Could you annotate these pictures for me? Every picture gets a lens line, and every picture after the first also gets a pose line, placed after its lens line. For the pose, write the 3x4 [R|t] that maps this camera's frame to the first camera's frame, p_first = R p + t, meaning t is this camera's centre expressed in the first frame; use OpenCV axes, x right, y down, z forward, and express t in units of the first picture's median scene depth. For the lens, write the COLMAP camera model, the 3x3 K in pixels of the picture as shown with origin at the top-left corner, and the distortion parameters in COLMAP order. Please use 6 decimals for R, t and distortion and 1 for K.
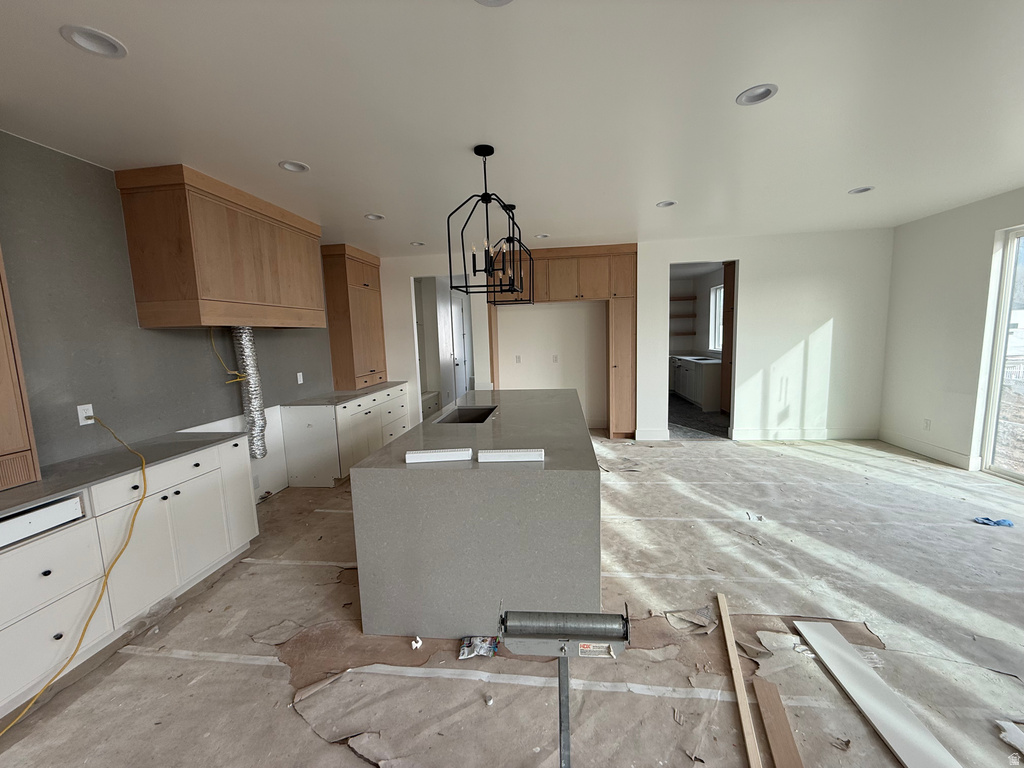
lens RADIAL K [[408.6, 0, 512.0], [0, 408.6, 384.0], [0, 0, 1]] dist [-0.001419, 0.000215]
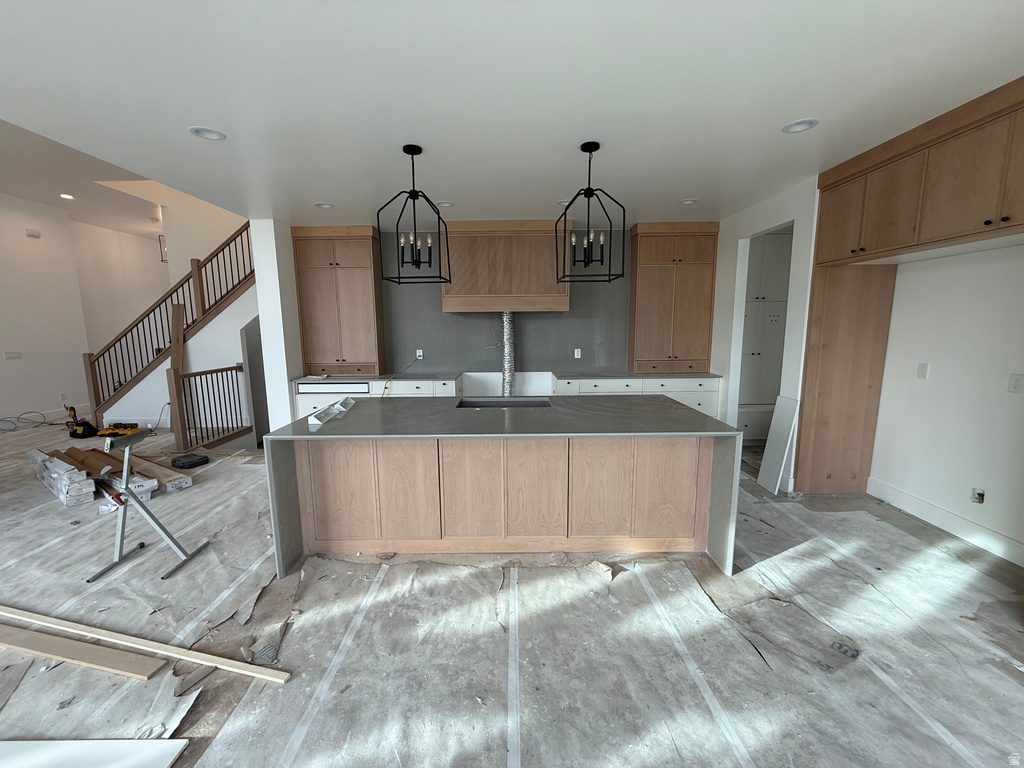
lens RADIAL K [[408.6, 0, 512.0], [0, 408.6, 384.0], [0, 0, 1]] dist [-0.001419, 0.000215]
pose [[0.113418, 0.177095, -0.977637, 1.070033], [-0.115060, 0.979707, 0.164121, -0.170057], [0.986863, 0.093872, 0.131493, 1.123421]]
